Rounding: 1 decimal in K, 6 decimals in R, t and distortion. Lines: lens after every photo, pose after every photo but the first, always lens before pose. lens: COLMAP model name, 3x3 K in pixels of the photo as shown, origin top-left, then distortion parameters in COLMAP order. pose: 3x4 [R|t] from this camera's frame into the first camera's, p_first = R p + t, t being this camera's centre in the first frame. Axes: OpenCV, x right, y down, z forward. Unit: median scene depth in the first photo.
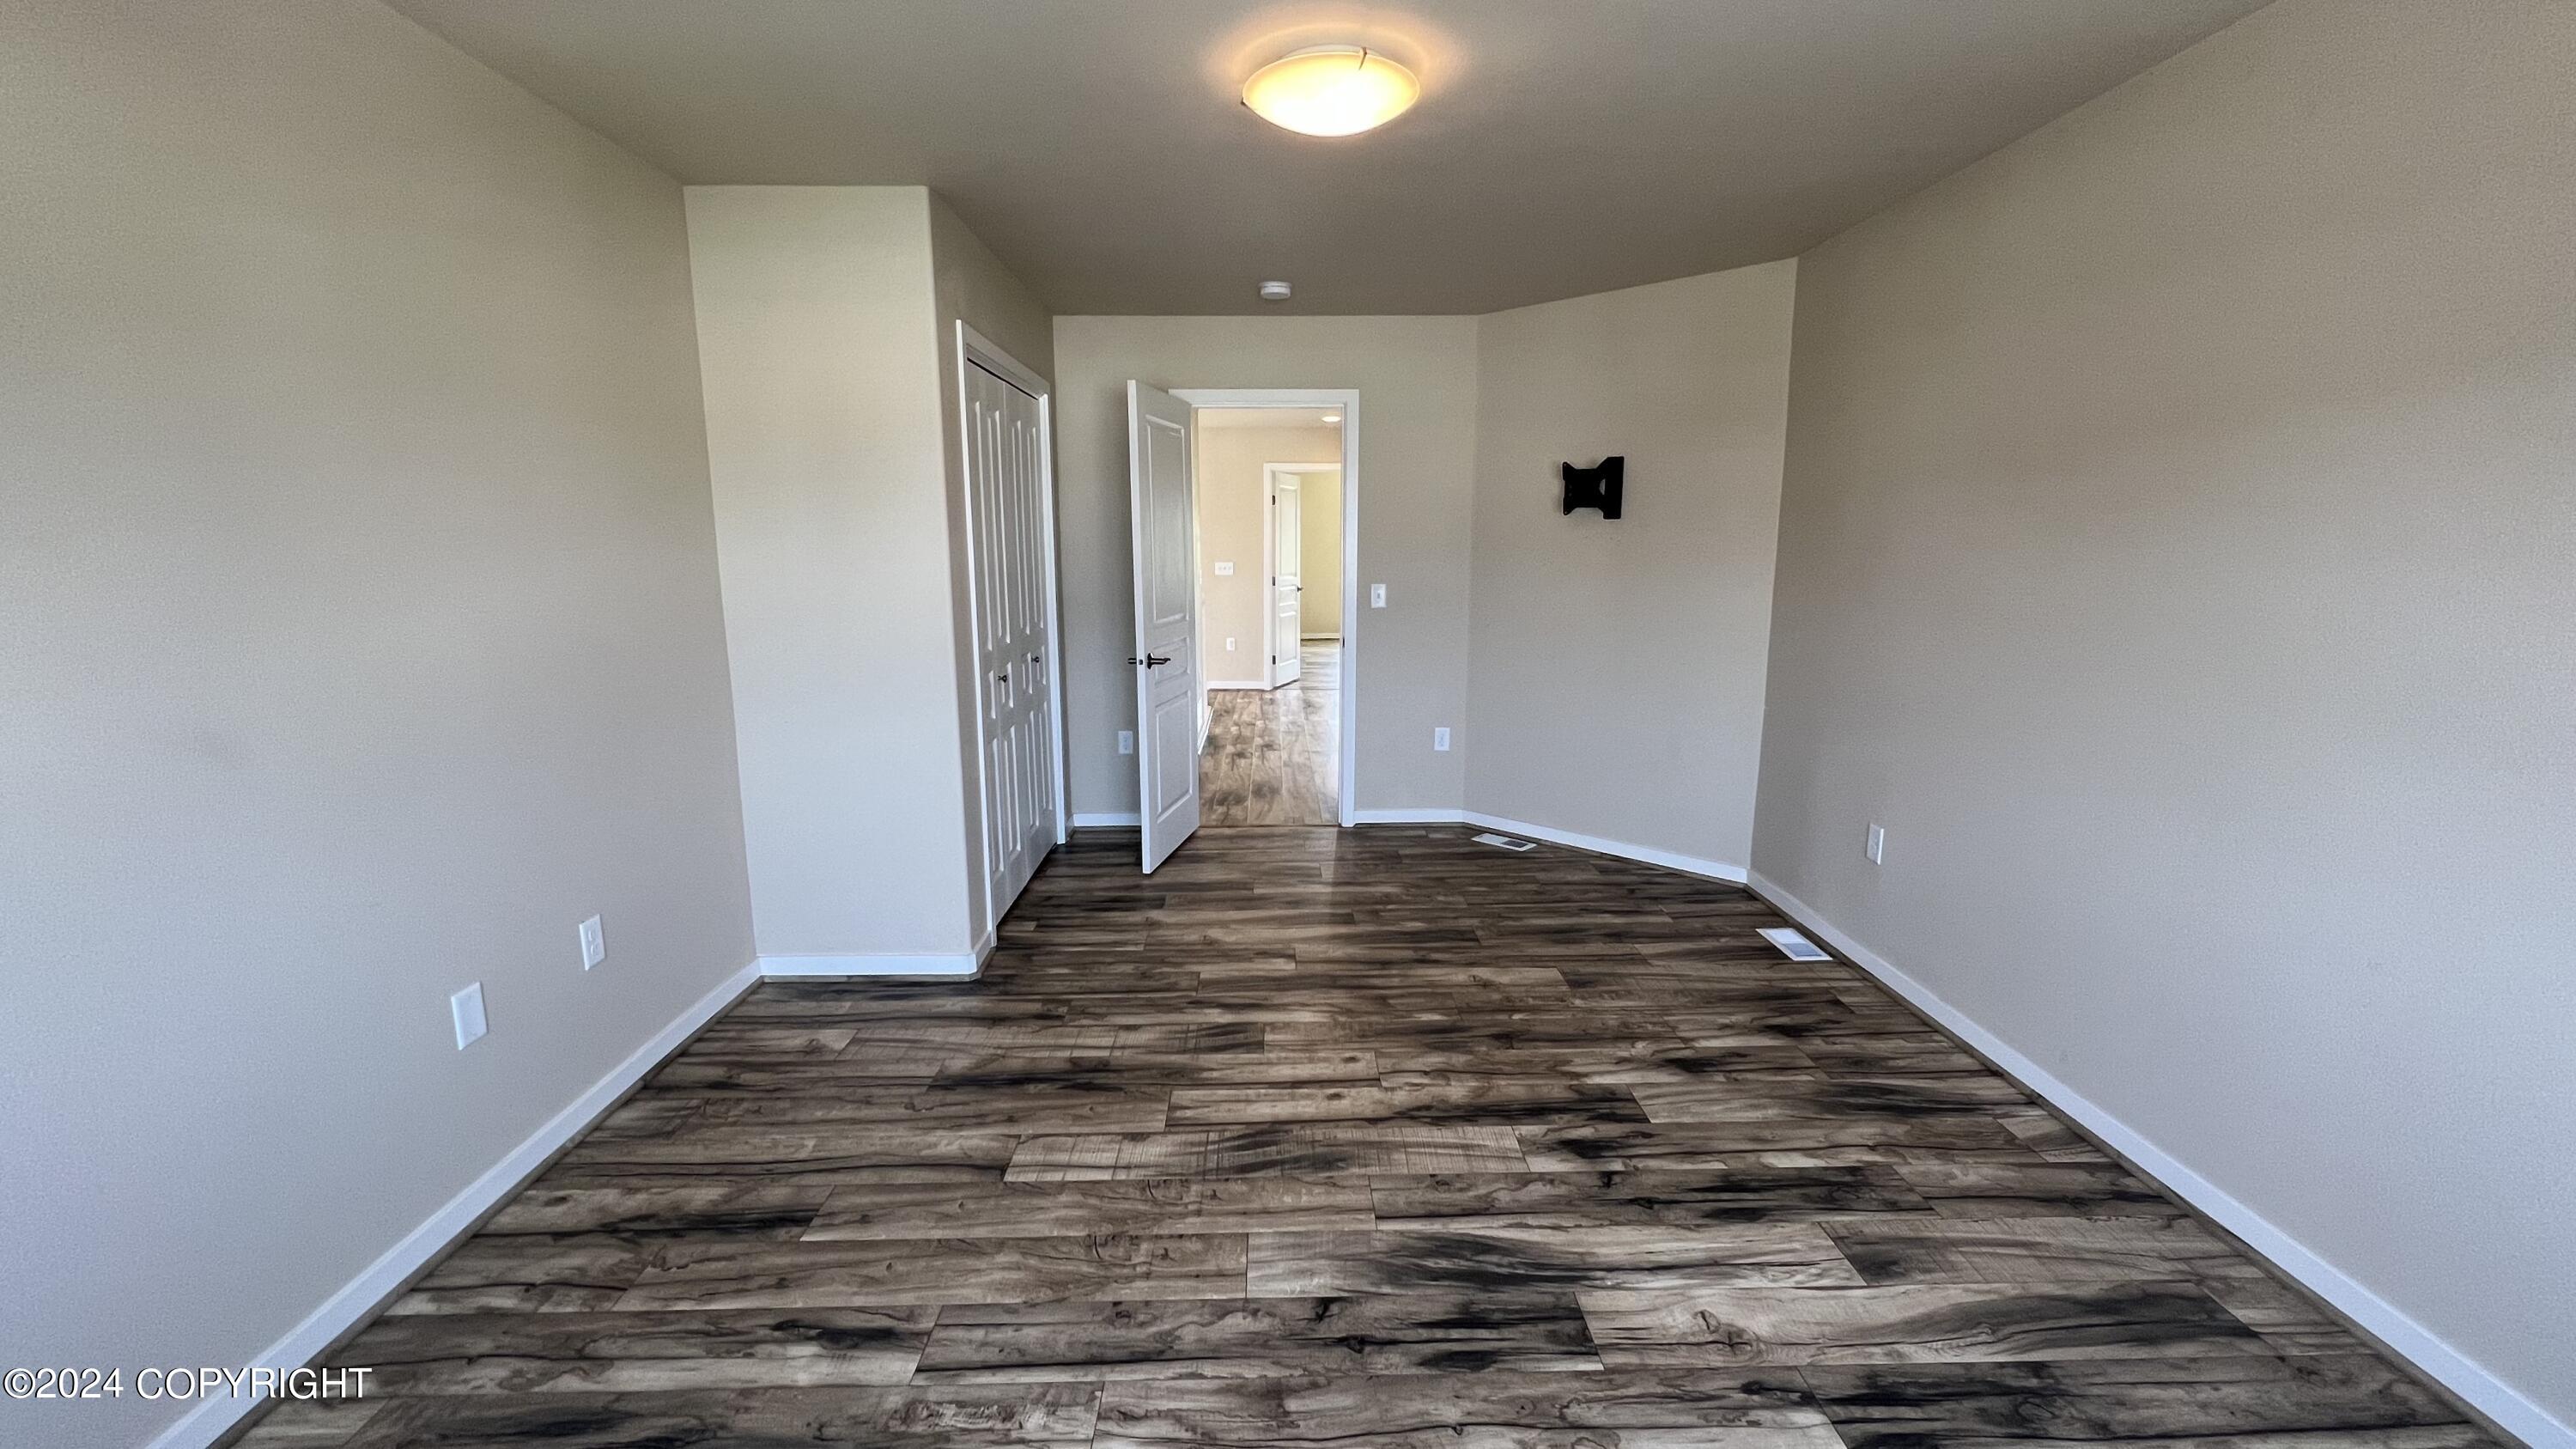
lens RADIAL K [[1030.0, 0, 1287.8], [0, 1030.0, 724.1], [0, 0, 1]] dist [0.002179, -0.000587]
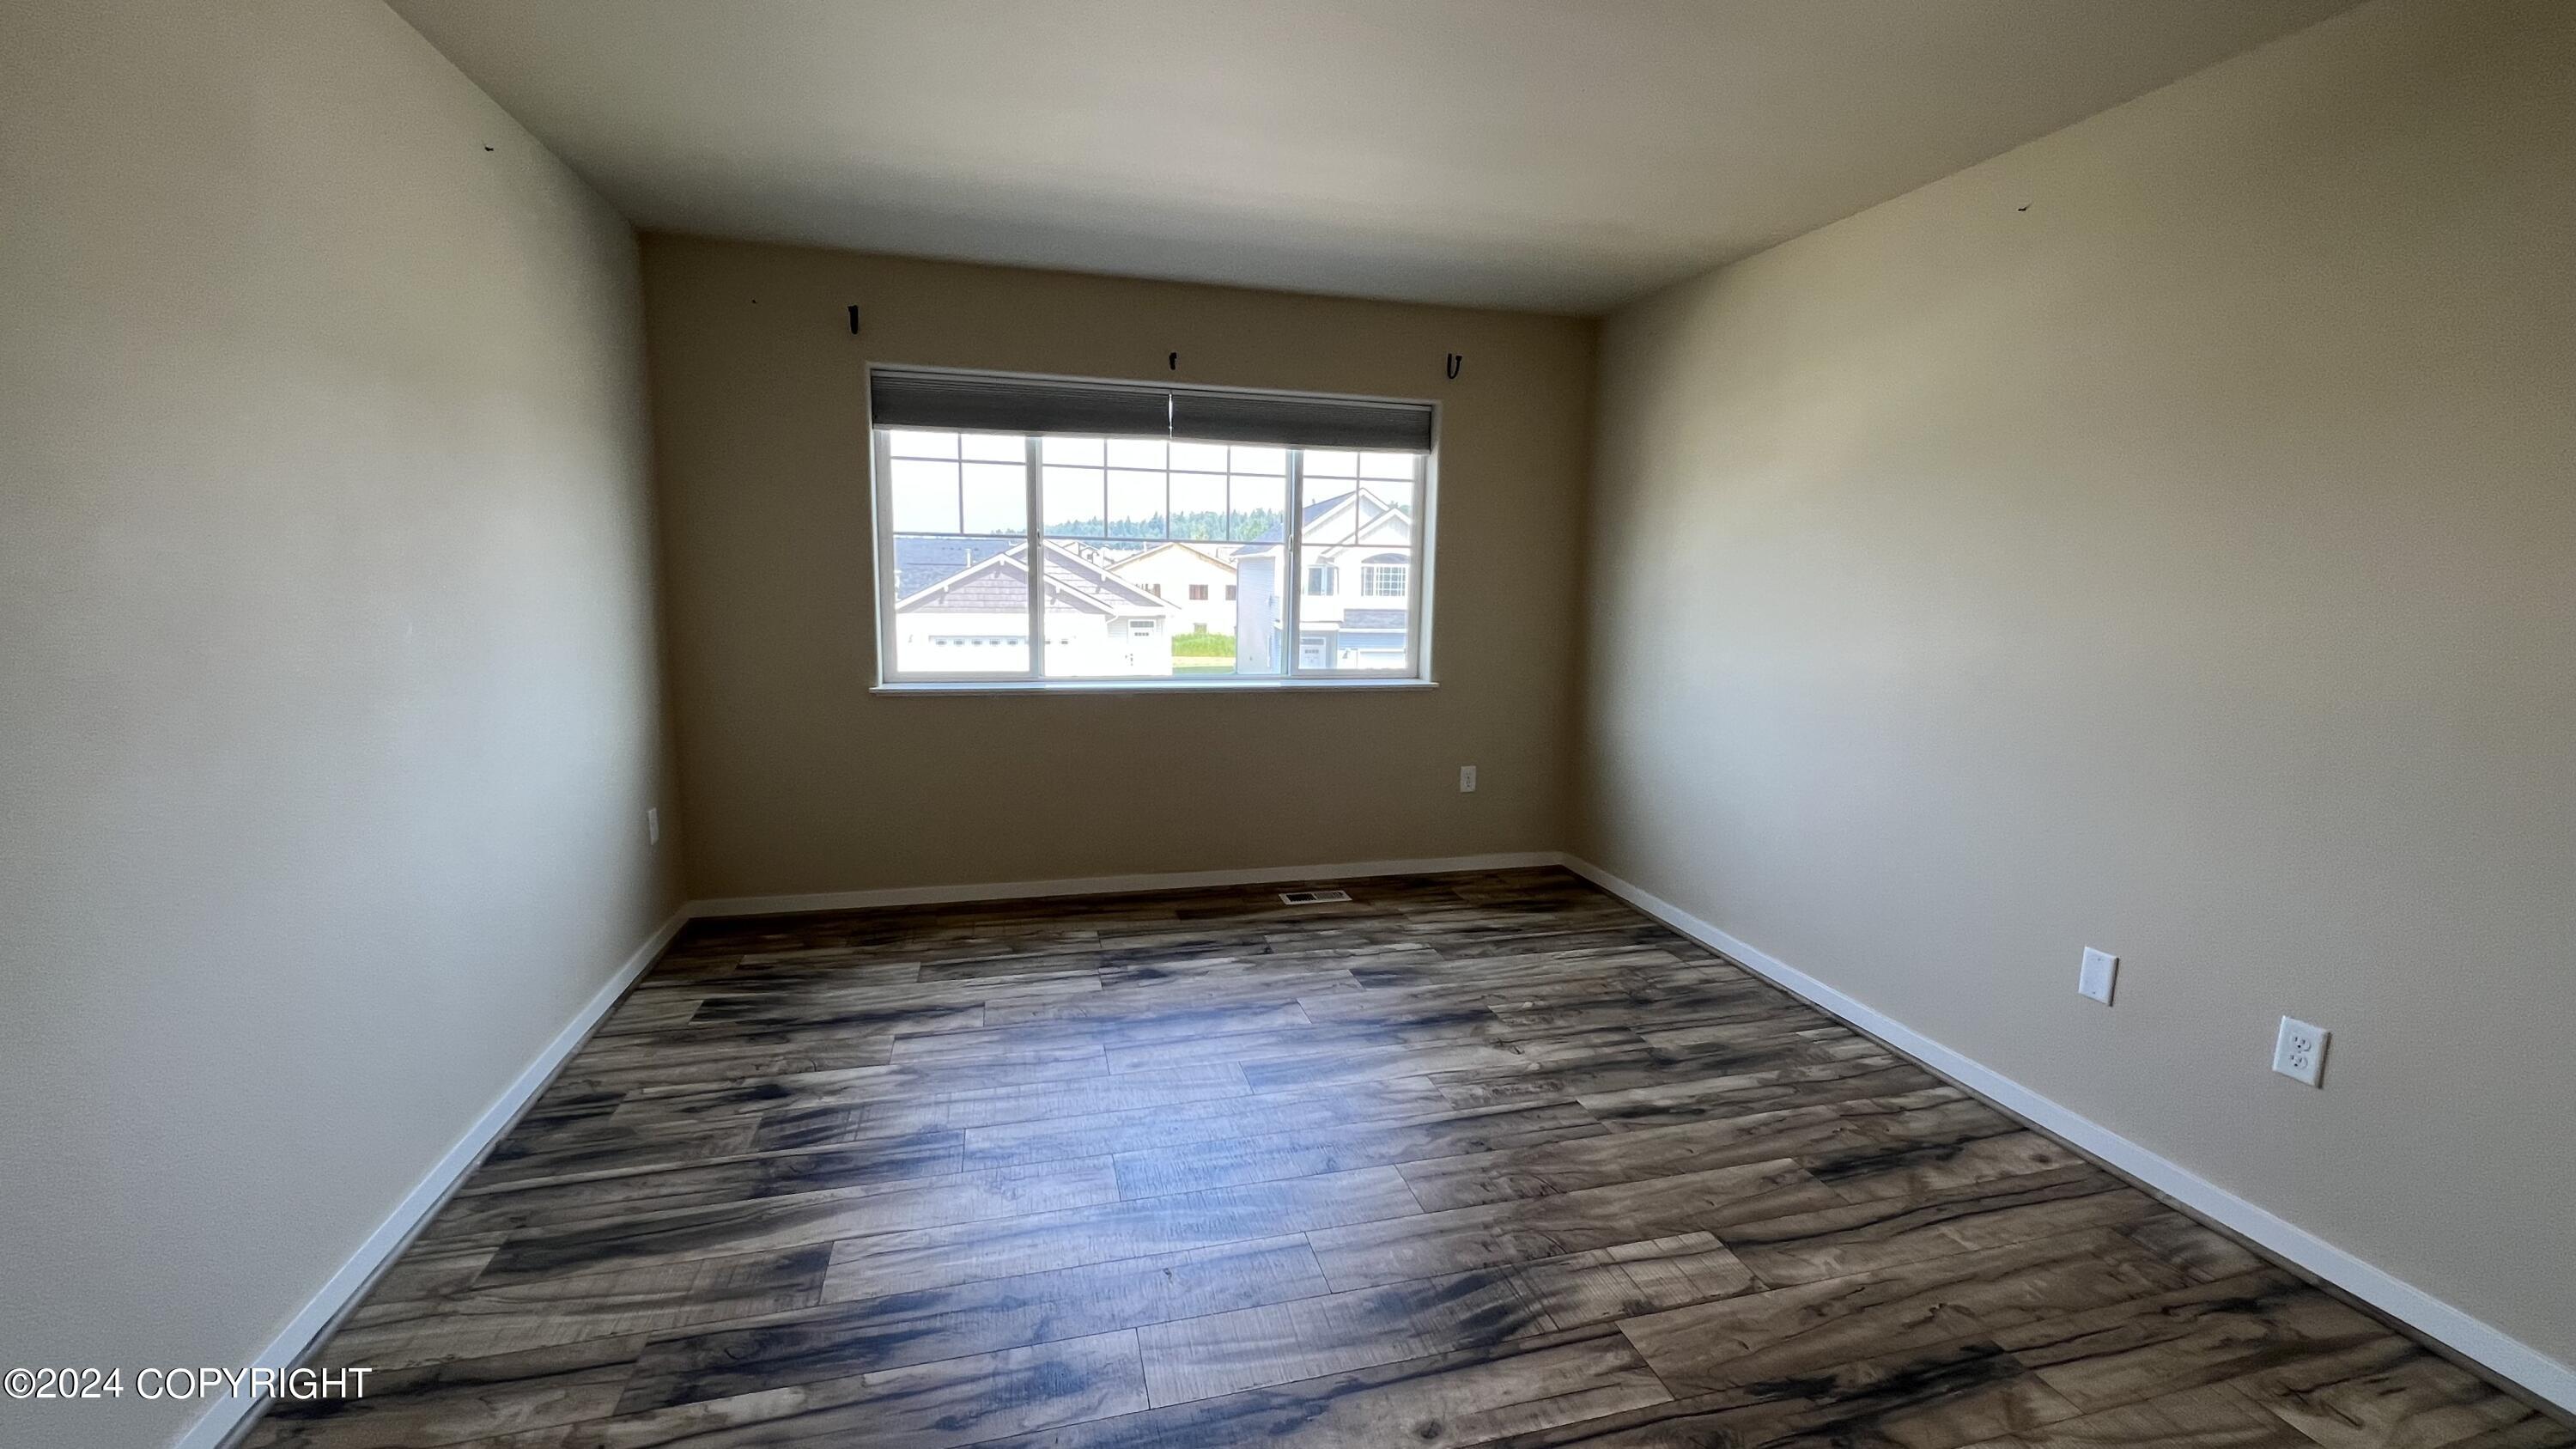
lens RADIAL K [[1032.2, 0, 1287.0], [0, 1032.2, 724.4], [0, 0, 1]] dist [-0.002986, 0.000420]
pose [[-0.969931, 0.021444, -0.242434, 0.318857], [-0.057953, 0.947109, 0.315634, -0.269678], [0.236380, 0.320193, -0.917388, 1.676494]]
